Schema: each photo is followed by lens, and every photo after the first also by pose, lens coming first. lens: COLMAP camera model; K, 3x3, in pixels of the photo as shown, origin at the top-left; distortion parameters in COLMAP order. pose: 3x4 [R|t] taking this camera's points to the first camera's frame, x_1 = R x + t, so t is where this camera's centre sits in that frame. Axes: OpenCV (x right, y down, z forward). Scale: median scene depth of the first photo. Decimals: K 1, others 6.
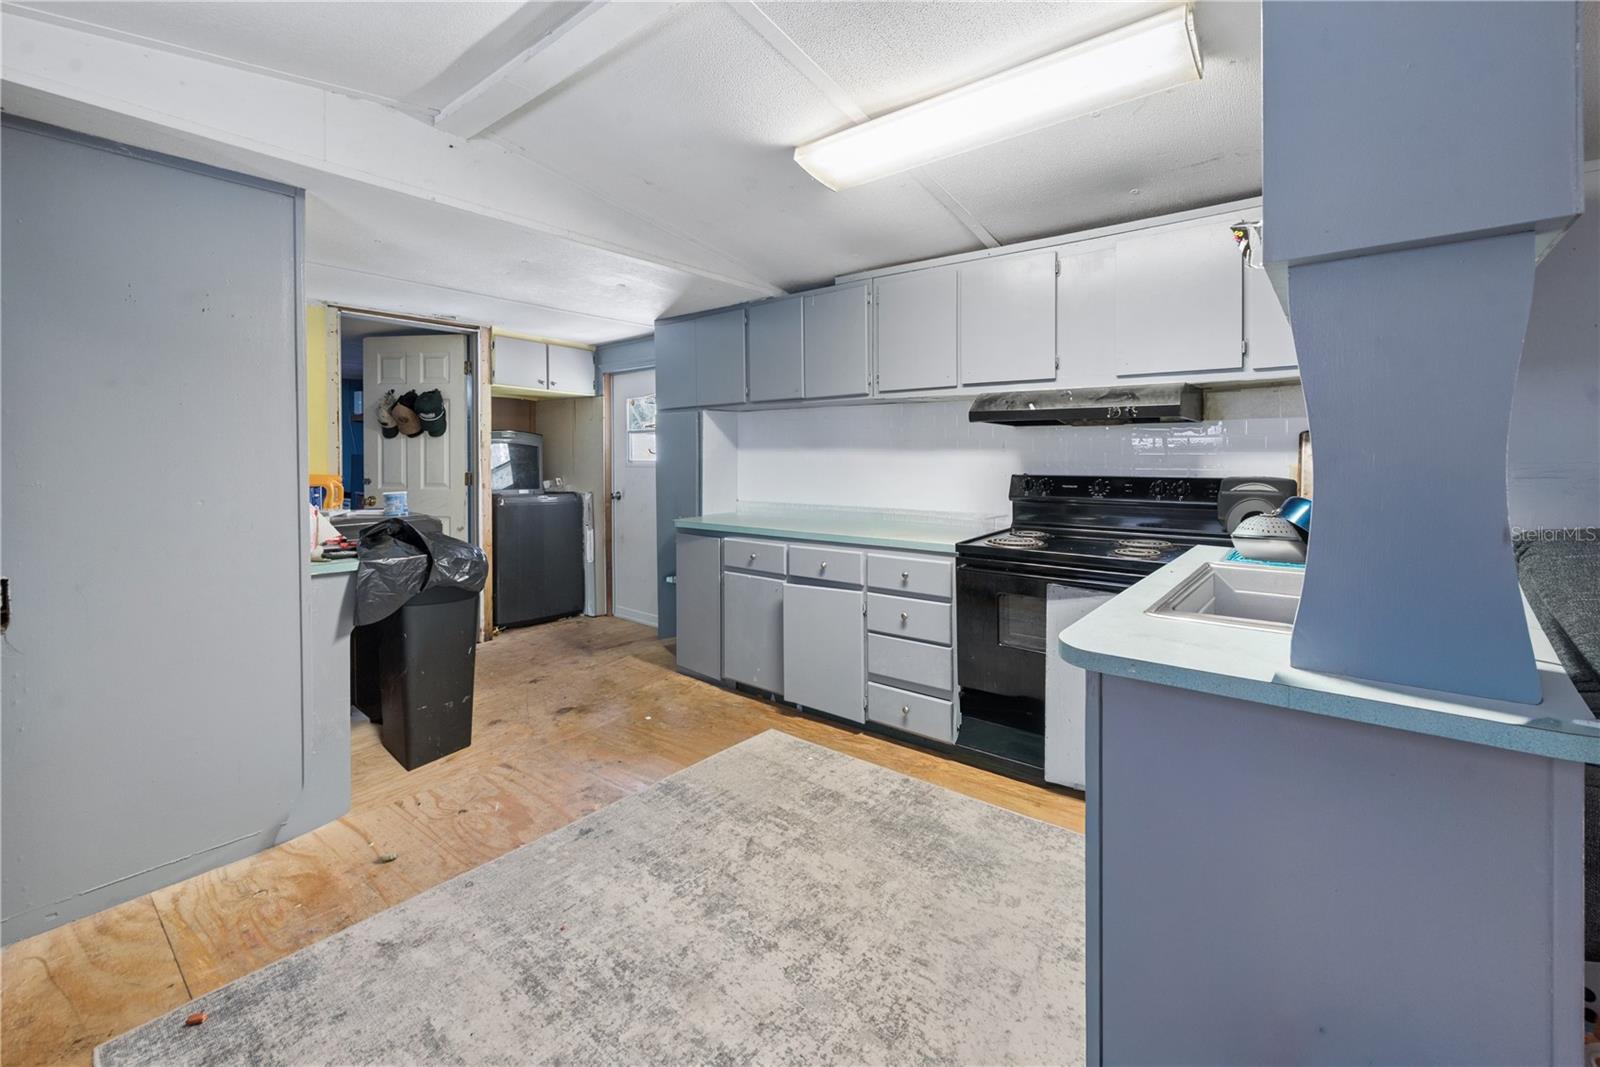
lens RADIAL K [[673.7, 0, 809.3], [0, 673.7, 450.4], [0, 0, 1]] dist [-0.002664, -0.000173]
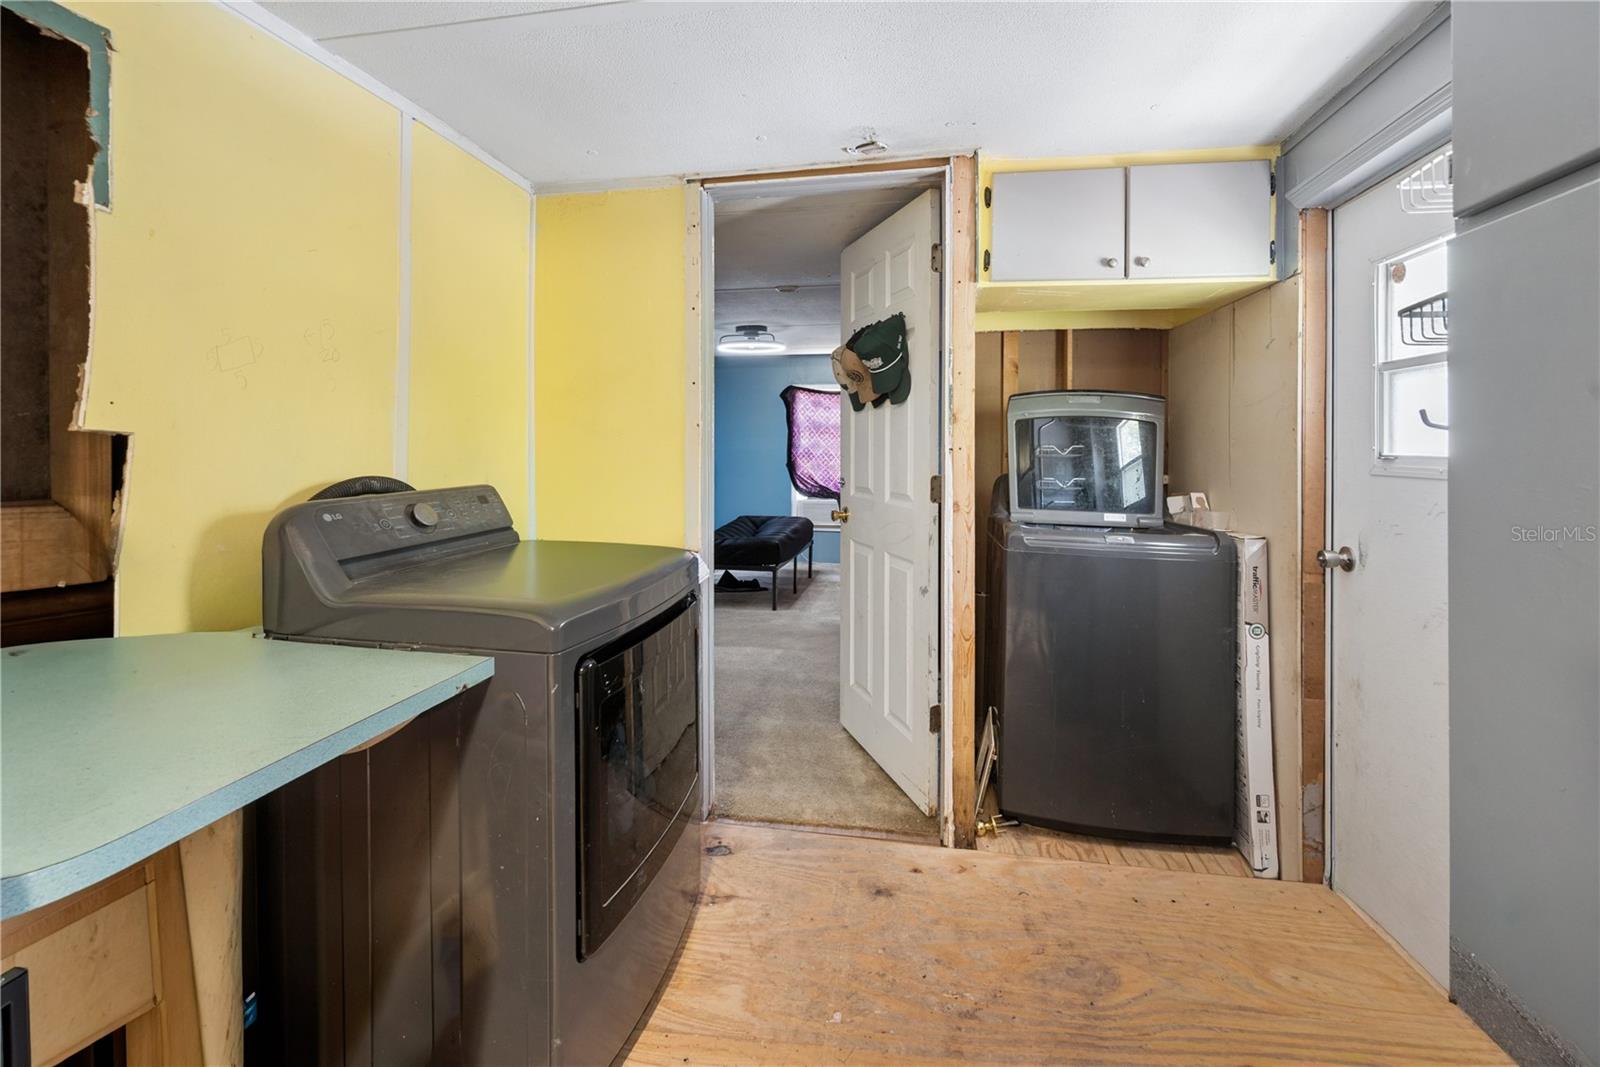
lens RADIAL K [[673.7, 0, 809.3], [0, 673.7, 450.4], [0, 0, 1]] dist [-0.002664, -0.000173]
pose [[0.460749, 0.010043, -0.887474, -0.109903], [-0.001281, 0.999942, 0.010651, 0.009261], [0.887530, -0.003770, 0.460735, 0.617368]]
